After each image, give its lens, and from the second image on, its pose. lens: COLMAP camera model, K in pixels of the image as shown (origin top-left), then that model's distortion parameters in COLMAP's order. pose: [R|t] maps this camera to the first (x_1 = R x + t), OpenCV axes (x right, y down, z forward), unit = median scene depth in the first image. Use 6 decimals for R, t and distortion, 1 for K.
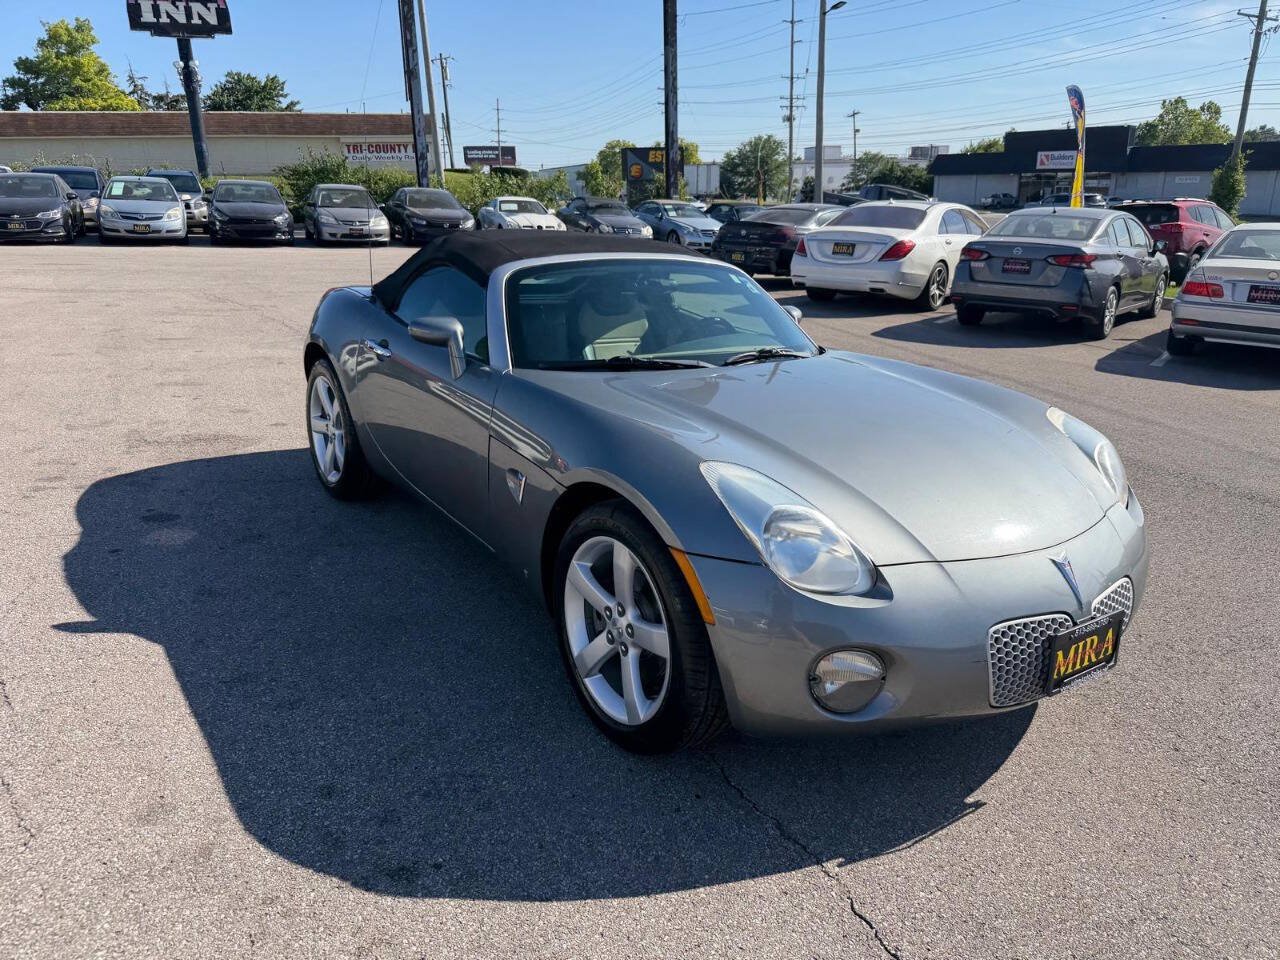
lens RADIAL K [[907.2, 0, 653.5], [0, 907.2, 483.9], [0, 0, 1]] dist [0.039999, -0.055691]
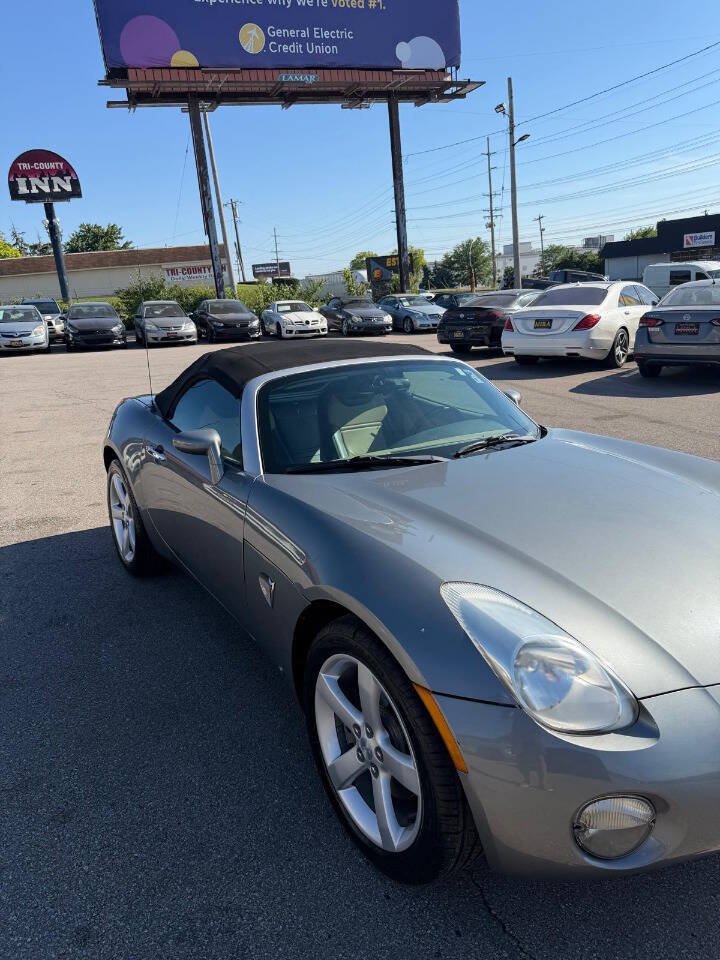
lens RADIAL K [[673.2, 0, 360.0], [0, 673.2, 480.0], [0, 0, 1]] dist [0.101228, -0.167865]
pose [[0.996387, -0.056339, -0.063551, 0.001867], [0.054081, 0.997861, -0.036714, -0.011868], [0.065483, 0.033144, 0.997303, 0.026968]]
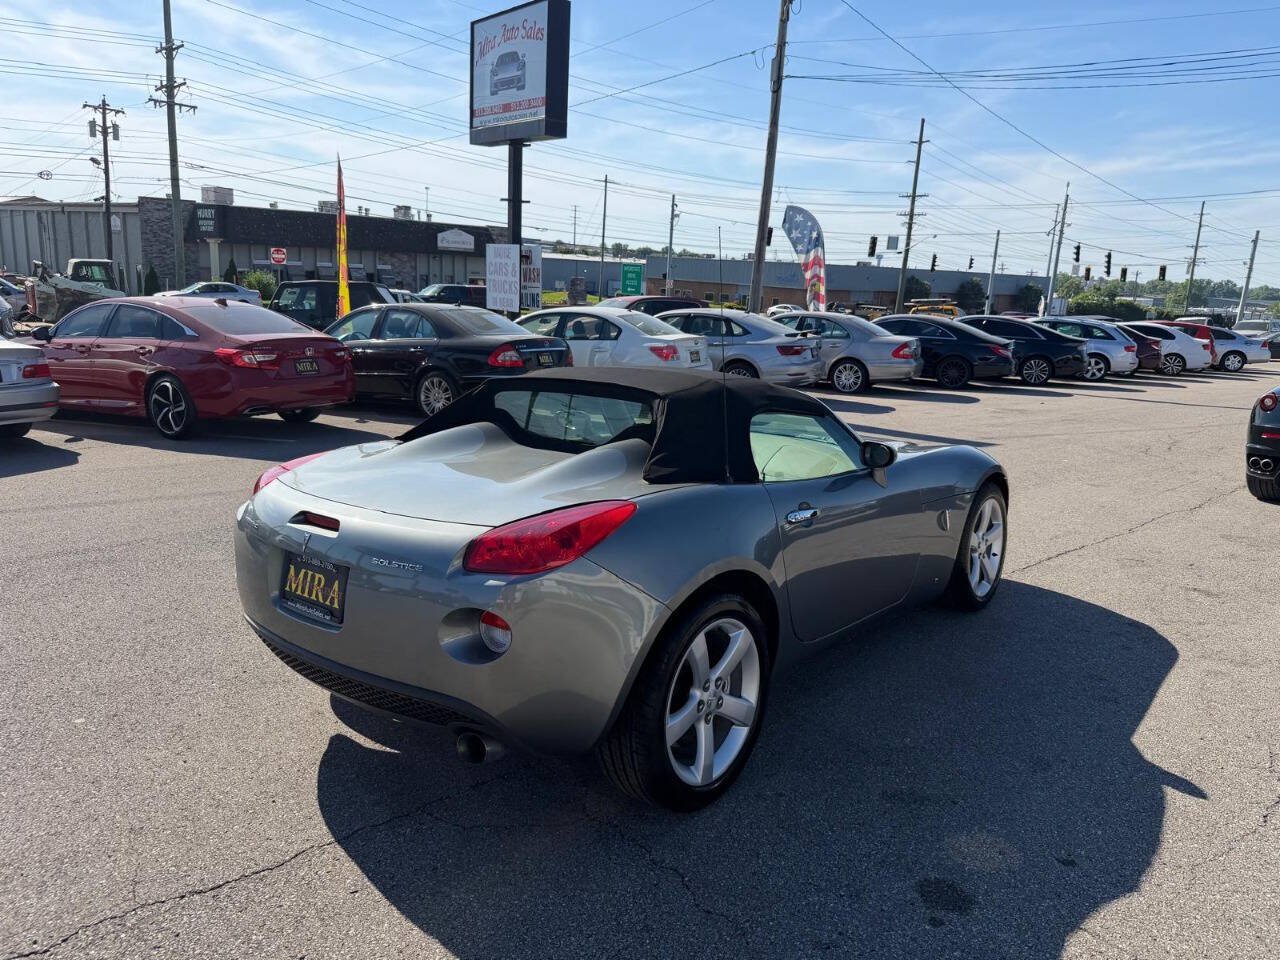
lens RADIAL K [[902.0, 0, 616.0], [0, 902.0, 477.9], [0, 0, 1]] dist [0.020270, -0.051252]
pose [[-0.250539, -0.222765, 0.942128, -0.178997], [0.260167, 0.921874, 0.287162, -0.081408], [-0.932493, 0.317056, -0.173009, 0.221313]]
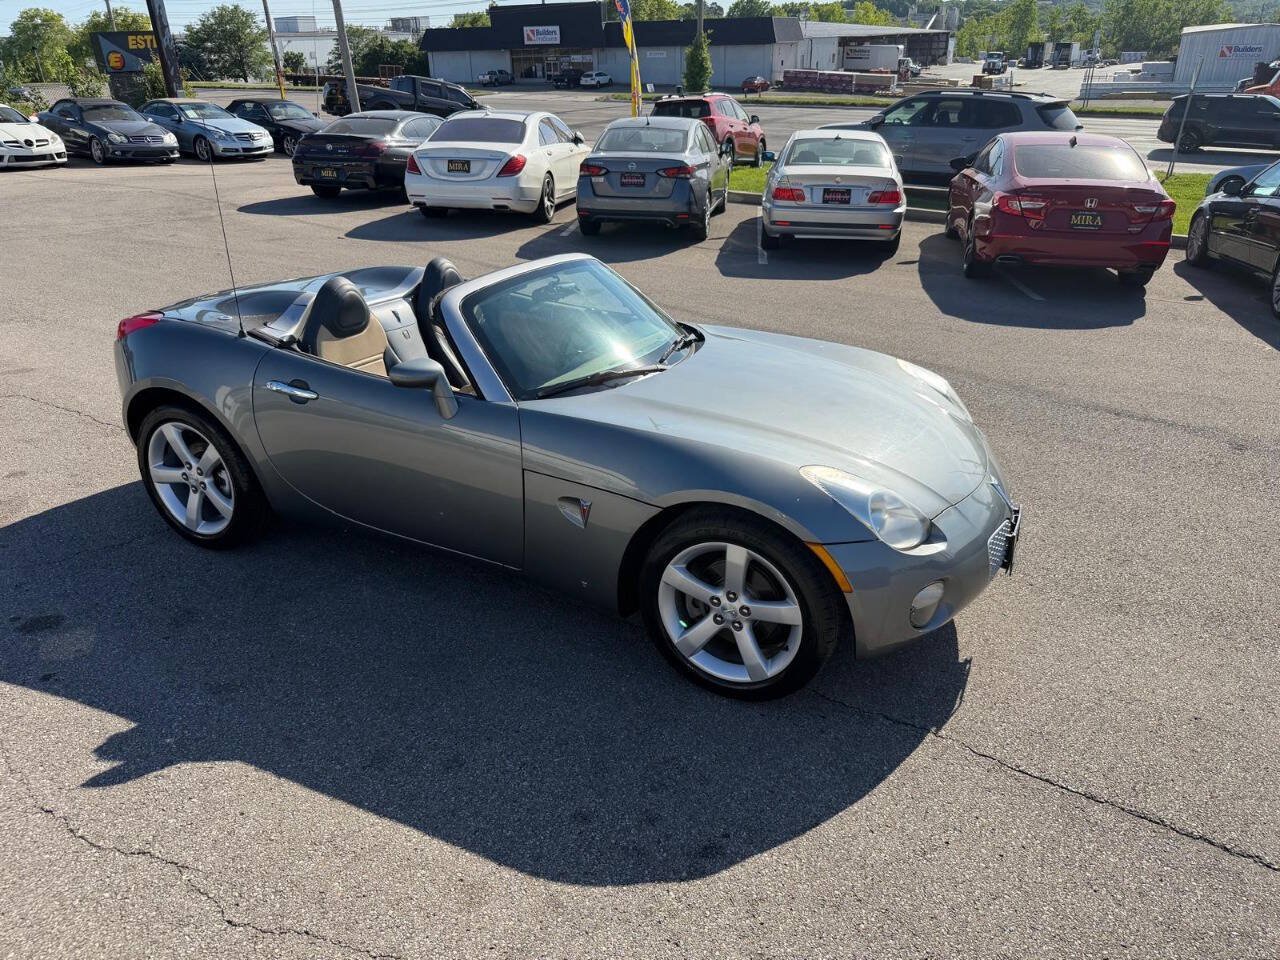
lens RADIAL K [[907.2, 0, 653.5], [0, 907.2, 483.9], [0, 0, 1]] dist [0.039999, -0.055691]
pose [[0.872215, -0.214455, 0.439601, -0.069478], [0.160725, 0.974511, 0.156510, -0.023971], [-0.461961, -0.065856, 0.884452, -0.003102]]
